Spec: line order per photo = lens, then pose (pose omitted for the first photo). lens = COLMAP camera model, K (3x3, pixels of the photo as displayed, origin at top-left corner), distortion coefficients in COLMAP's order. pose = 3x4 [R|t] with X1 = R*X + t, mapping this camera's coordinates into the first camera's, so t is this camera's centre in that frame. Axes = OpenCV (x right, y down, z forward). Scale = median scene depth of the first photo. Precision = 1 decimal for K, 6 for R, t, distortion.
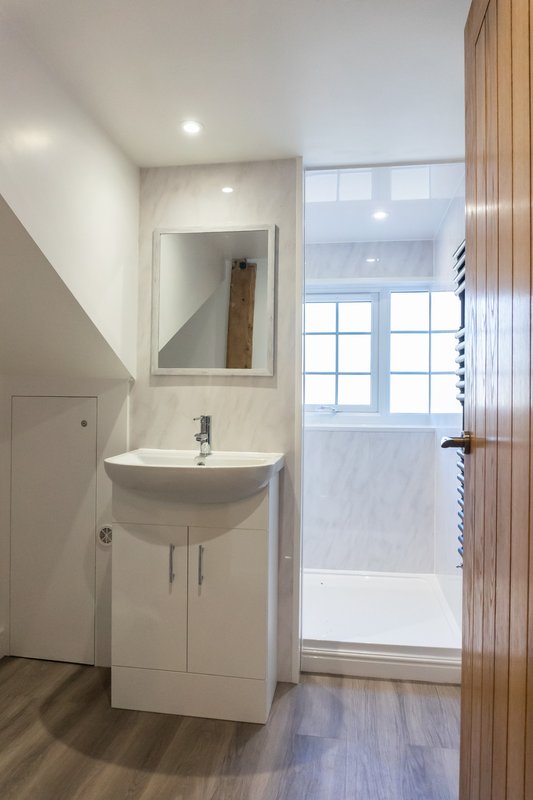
lens RADIAL K [[536.6, 0, 263.9], [0, 536.6, 397.3], [0, 0, 1]] dist [-0.015437, -0.008593]
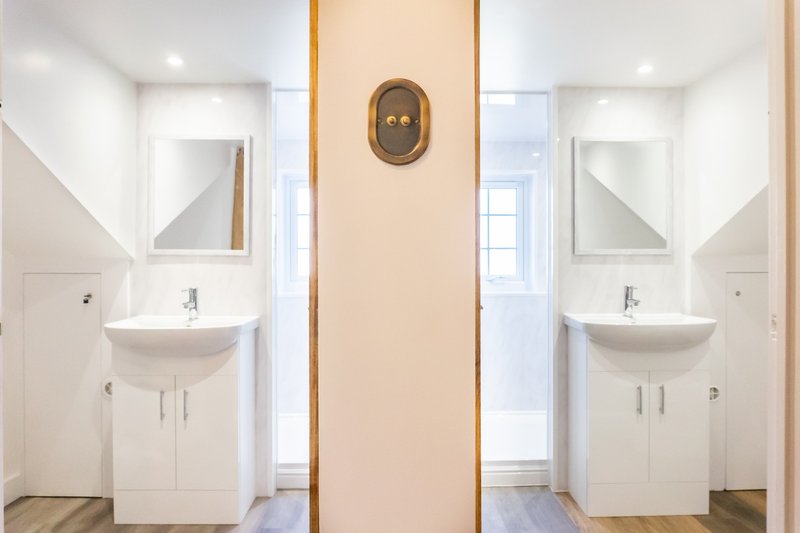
lens RADIAL K [[536.6, 0, 403.1], [0, 536.6, 265.4], [0, 0, 1]] dist [-0.015437, -0.008593]
pose [[0.984995, -0.009062, 0.172343, 0.156882], [0.007559, 0.999928, 0.009371, -0.025744], [-0.172415, -0.007927, 0.984992, -0.306276]]
